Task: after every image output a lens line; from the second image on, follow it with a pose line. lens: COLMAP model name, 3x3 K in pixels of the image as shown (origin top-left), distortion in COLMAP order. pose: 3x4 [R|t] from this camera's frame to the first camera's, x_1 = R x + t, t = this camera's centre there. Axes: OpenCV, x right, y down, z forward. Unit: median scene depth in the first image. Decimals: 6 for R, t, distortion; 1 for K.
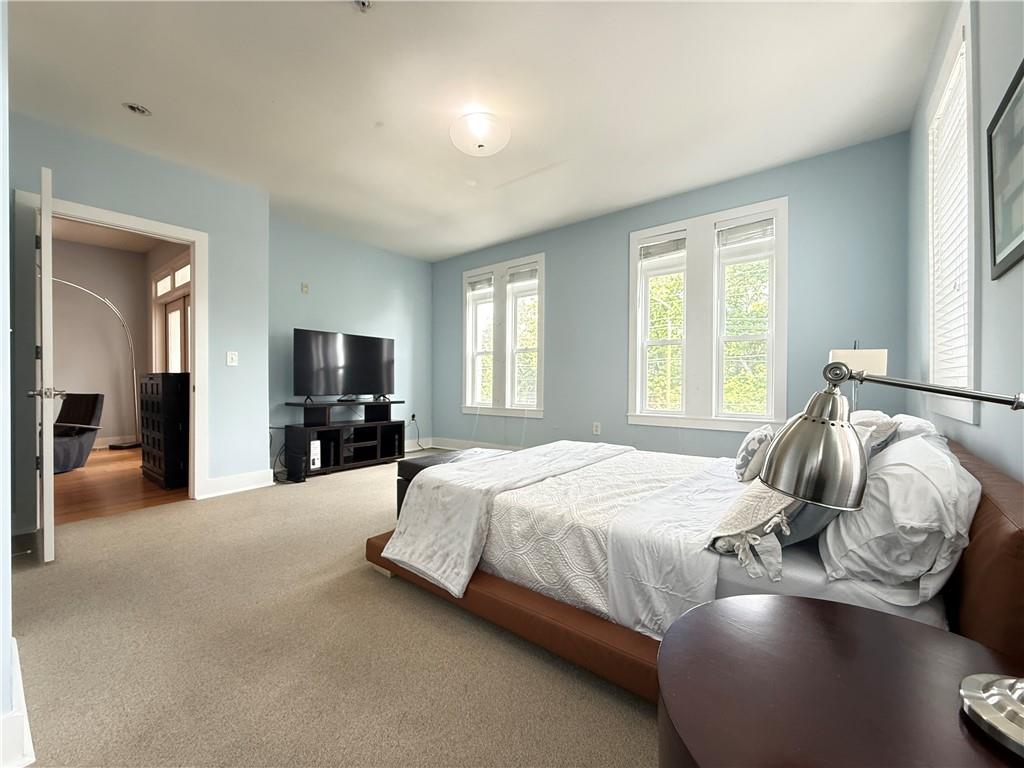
lens RADIAL K [[408.9, 0, 511.0], [0, 408.9, 384.2], [0, 0, 1]] dist [-0.000215, -0.000027]
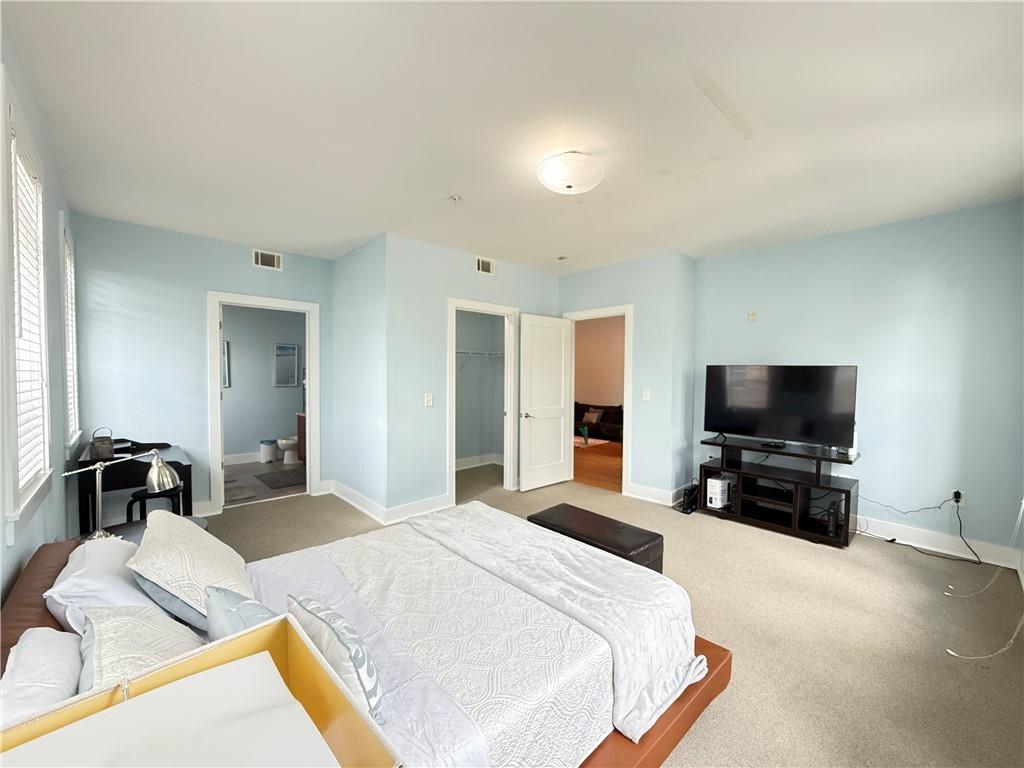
lens RADIAL K [[417.9, 0, 532.5], [0, 417.9, 381.4], [0, 0, 1]] dist [0.000305, 0.000064]
pose [[-0.132399, 0.022339, -0.990945, 0.564075], [-0.018192, 0.999523, 0.024963, -0.113368], [0.991029, 0.021333, -0.131930, 0.698959]]
